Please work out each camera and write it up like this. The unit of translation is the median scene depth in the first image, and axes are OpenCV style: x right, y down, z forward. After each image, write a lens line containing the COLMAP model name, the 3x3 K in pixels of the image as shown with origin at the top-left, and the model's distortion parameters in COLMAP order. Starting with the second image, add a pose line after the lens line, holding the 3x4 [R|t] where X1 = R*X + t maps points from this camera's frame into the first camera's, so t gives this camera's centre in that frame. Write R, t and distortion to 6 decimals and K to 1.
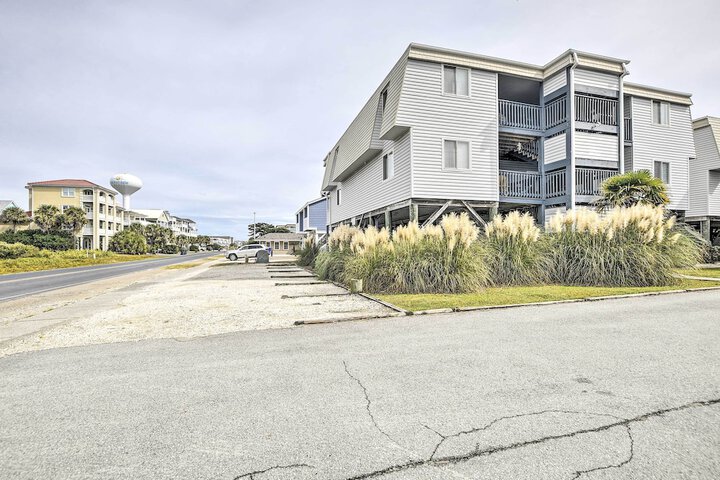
lens RADIAL K [[334.9, 0, 357.6], [0, 334.9, 235.7], [0, 0, 1]] dist [-0.012000, 0.001125]
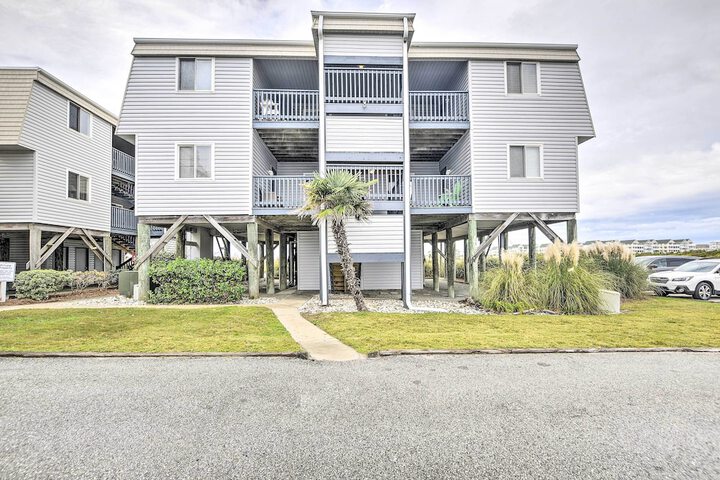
lens RADIAL K [[350.1, 0, 359.6], [0, 350.1, 242.8], [0, 0, 1]] dist [-0.003803, 0.000063]
pose [[0.972014, -0.023572, -0.233738, 0.815338], [0.014367, 0.999056, -0.041005, 0.002468], [0.234484, 0.036499, 0.971434, 0.236183]]
